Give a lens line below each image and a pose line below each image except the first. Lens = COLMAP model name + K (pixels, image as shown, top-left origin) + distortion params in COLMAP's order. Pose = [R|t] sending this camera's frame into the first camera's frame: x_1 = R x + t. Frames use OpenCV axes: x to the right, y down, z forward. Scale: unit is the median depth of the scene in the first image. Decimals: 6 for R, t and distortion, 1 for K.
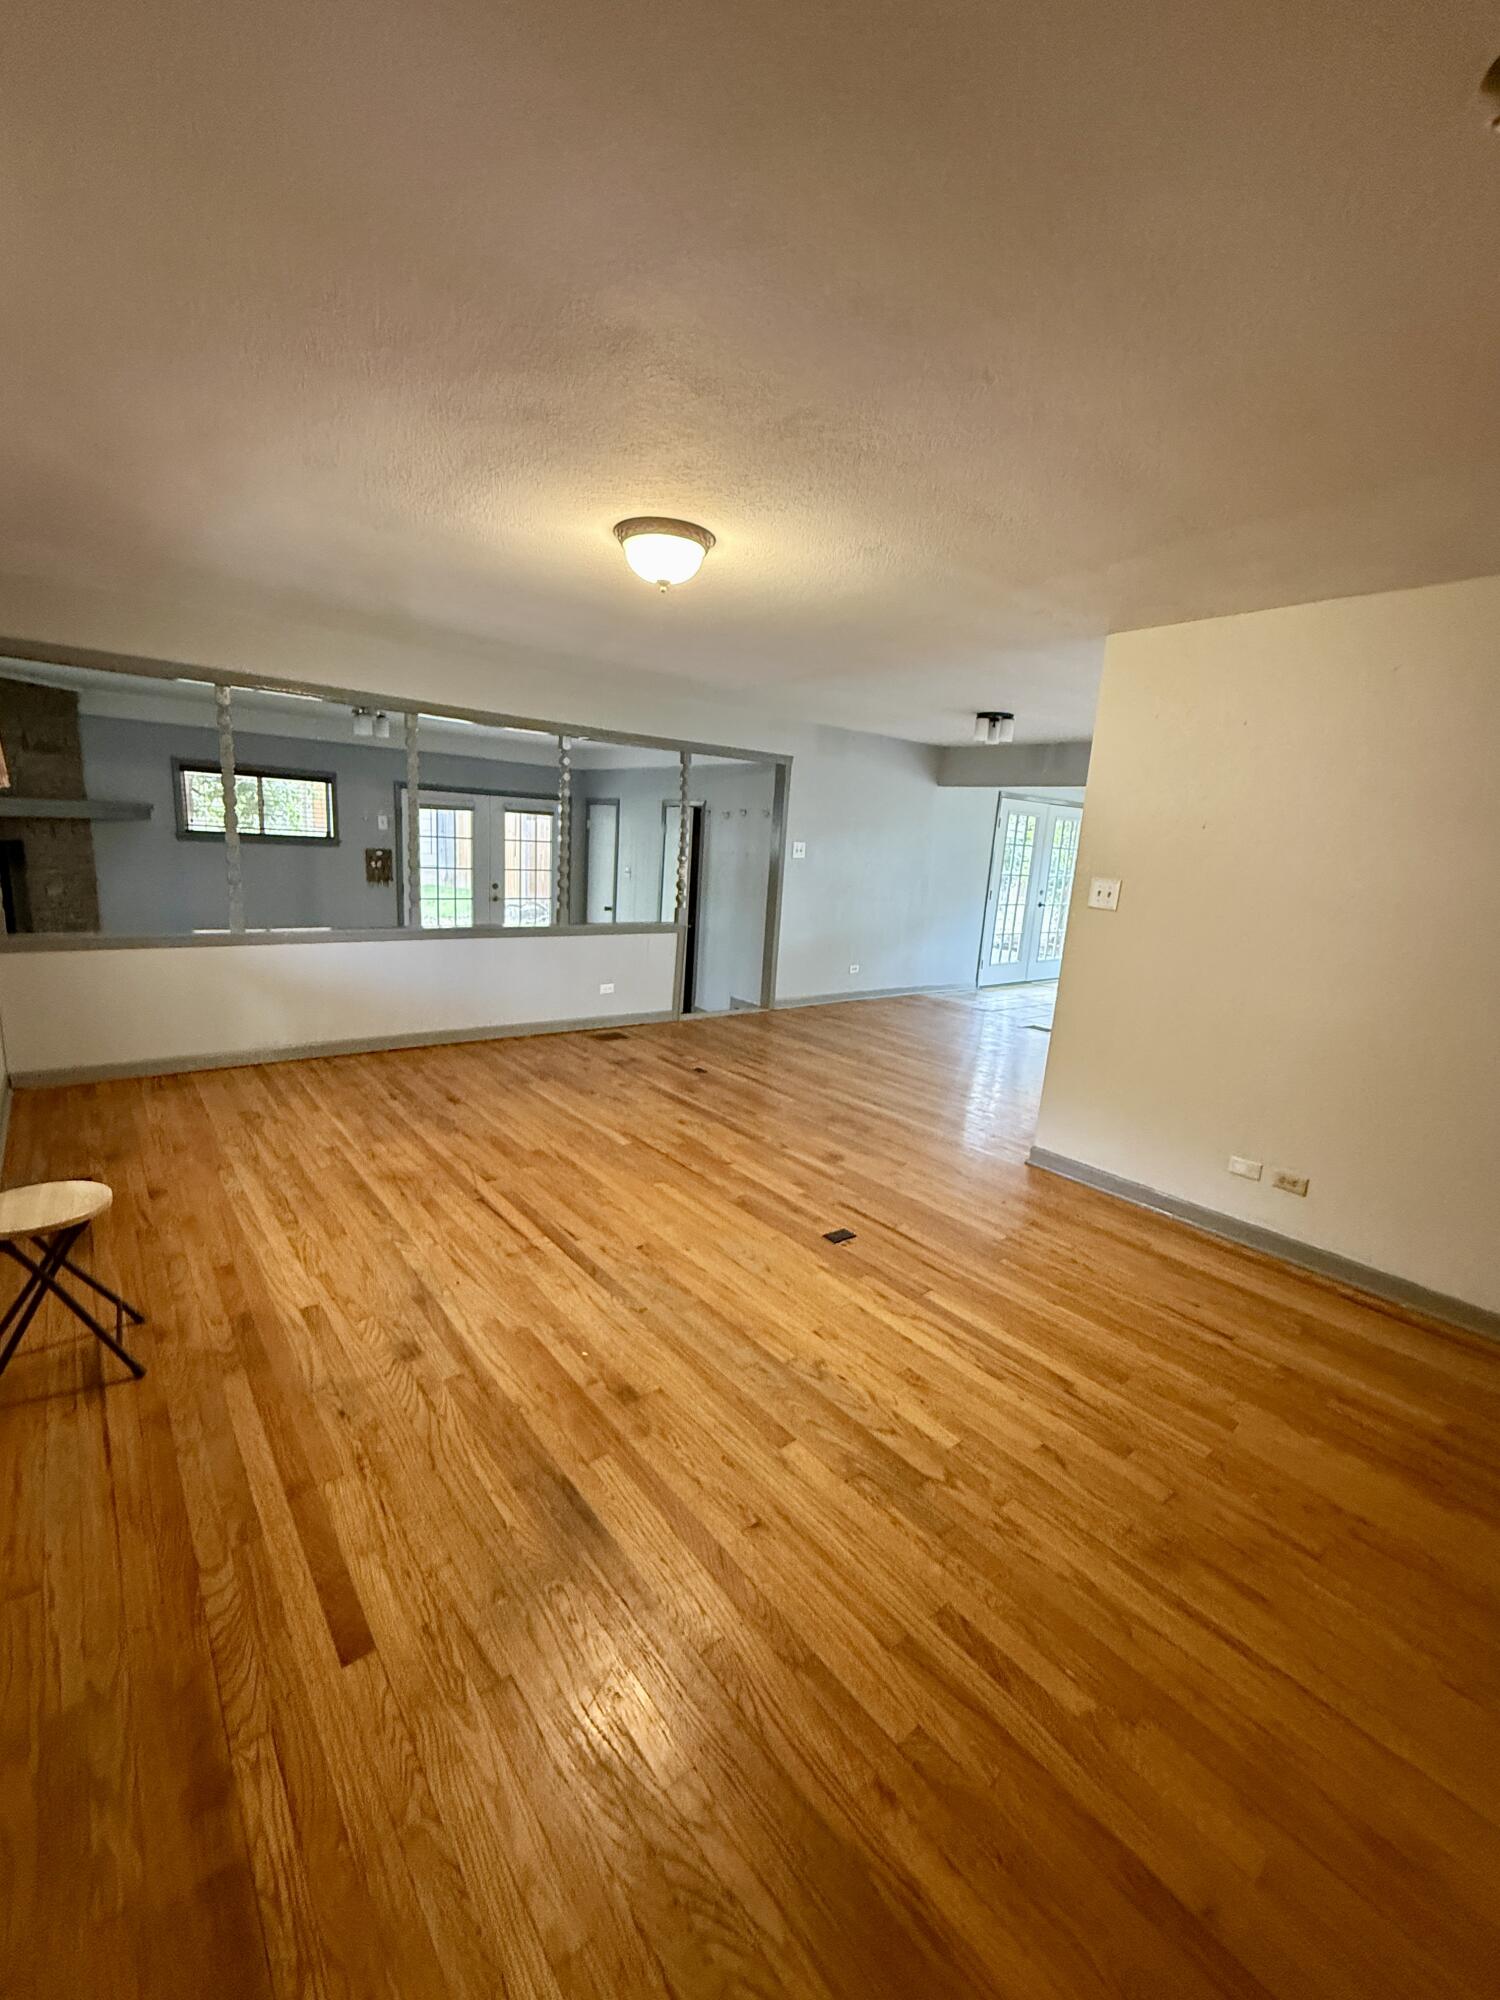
lens RADIAL K [[815.6, 0, 752.0], [0, 815.6, 999.3], [0, 0, 1]] dist [-0.000053, 0.000037]
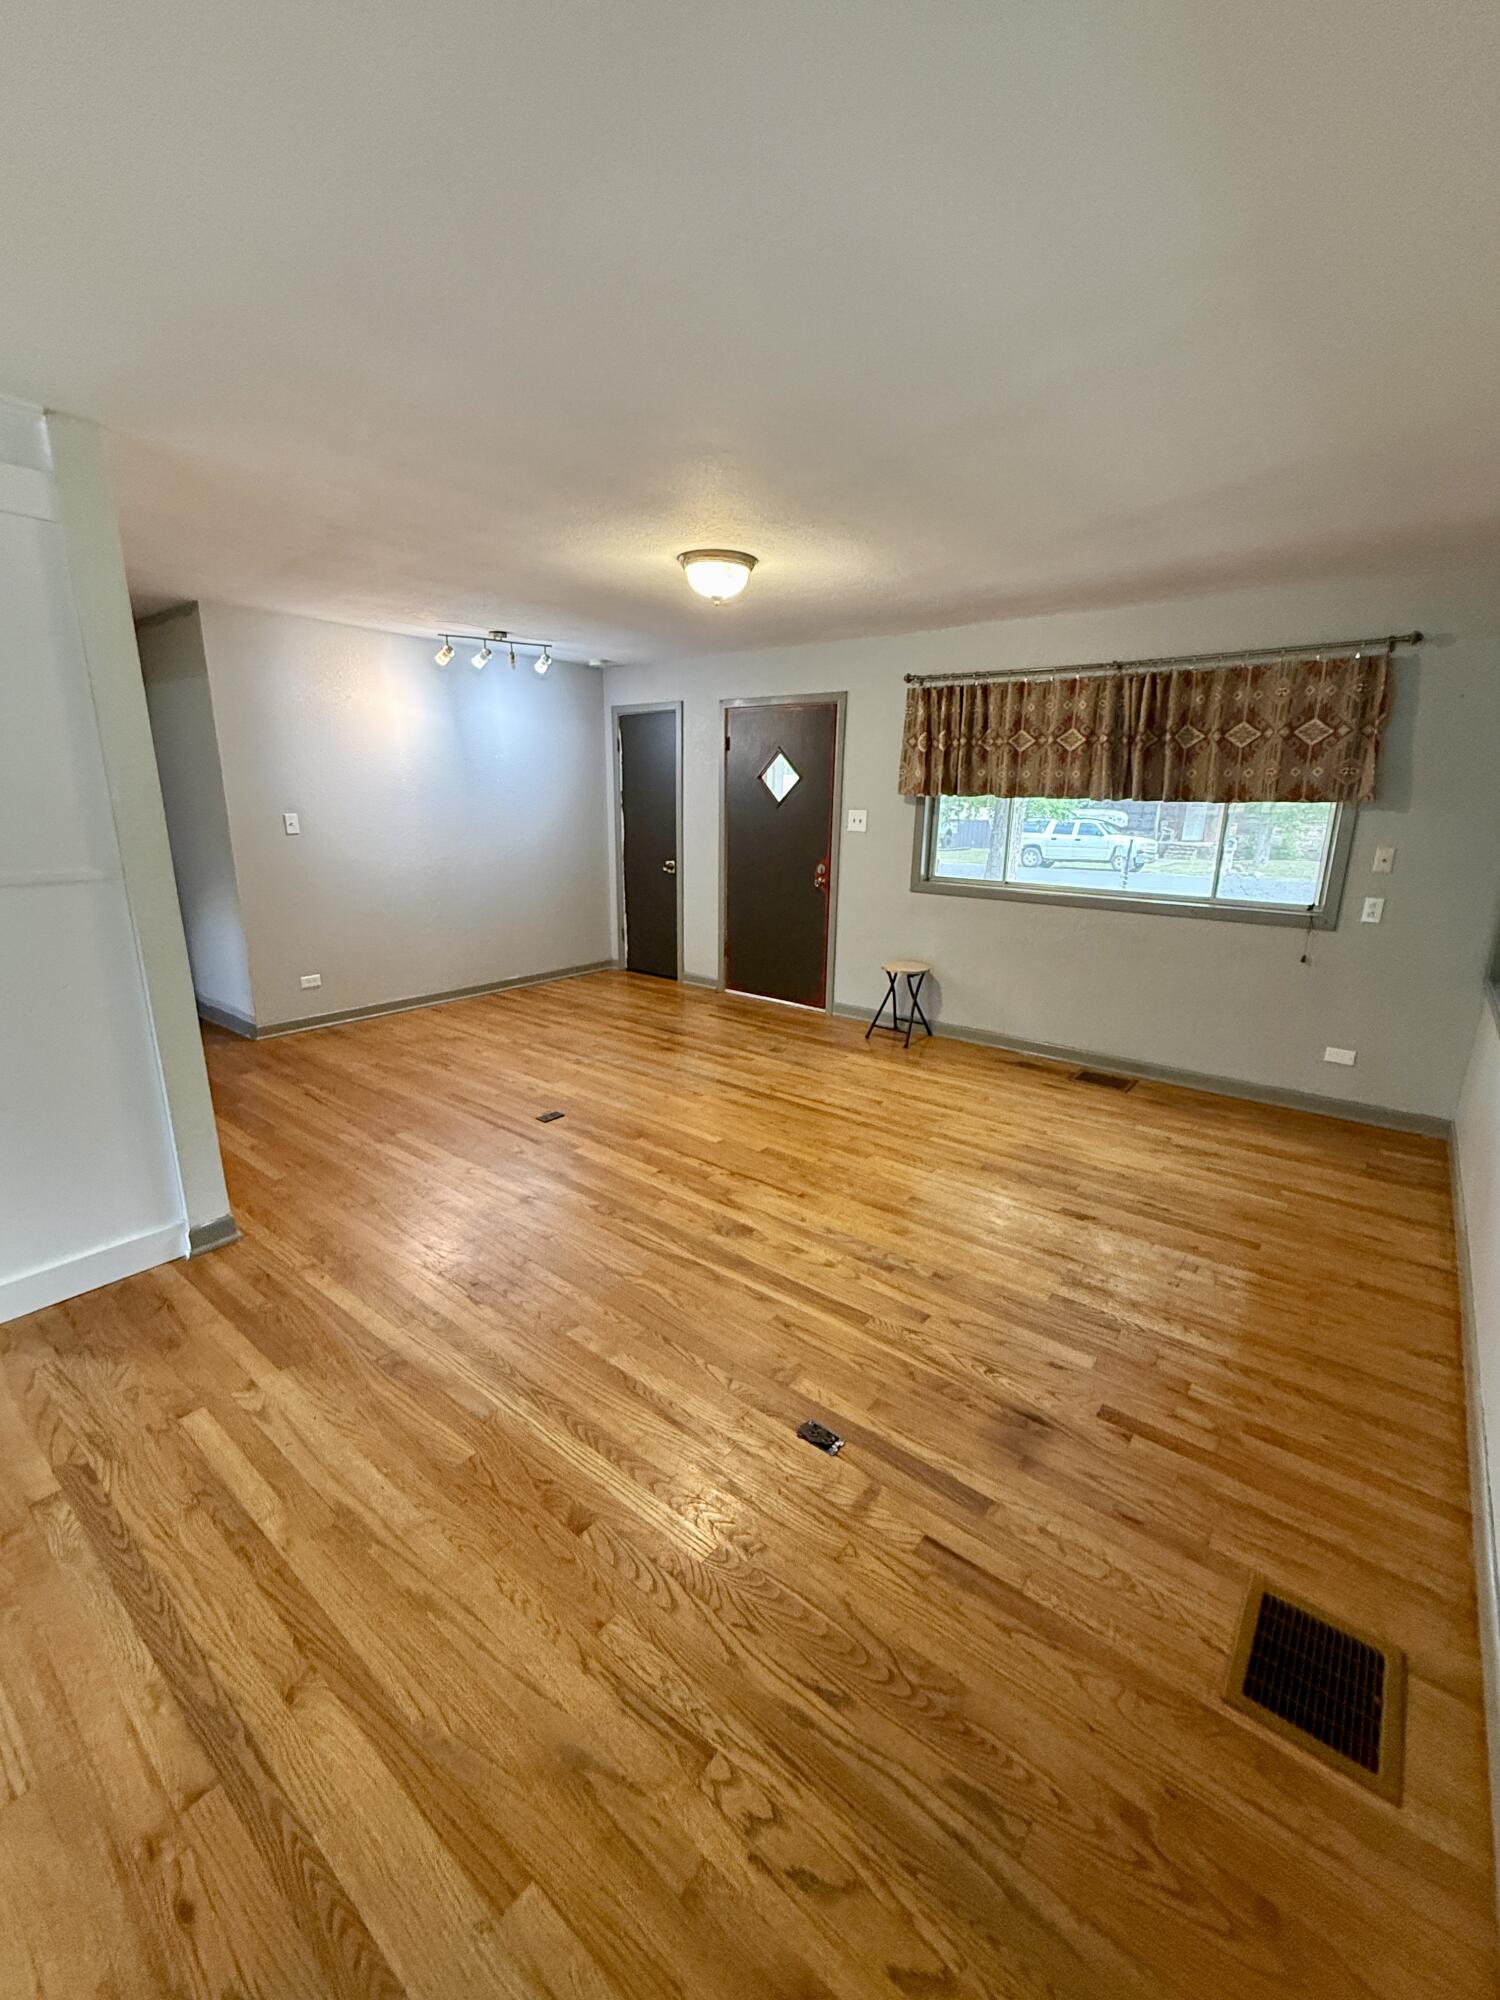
lens RADIAL K [[815.6, 0, 746.2], [0, 815.6, 1003.6], [0, 0, 1]] dist [-0.000053, 0.000037]
pose [[-0.974577, -0.015508, -0.223517, 0.096630], [-0.111437, 0.899010, 0.423512, -0.417849], [0.194377, 0.437653, -0.877883, 2.046198]]
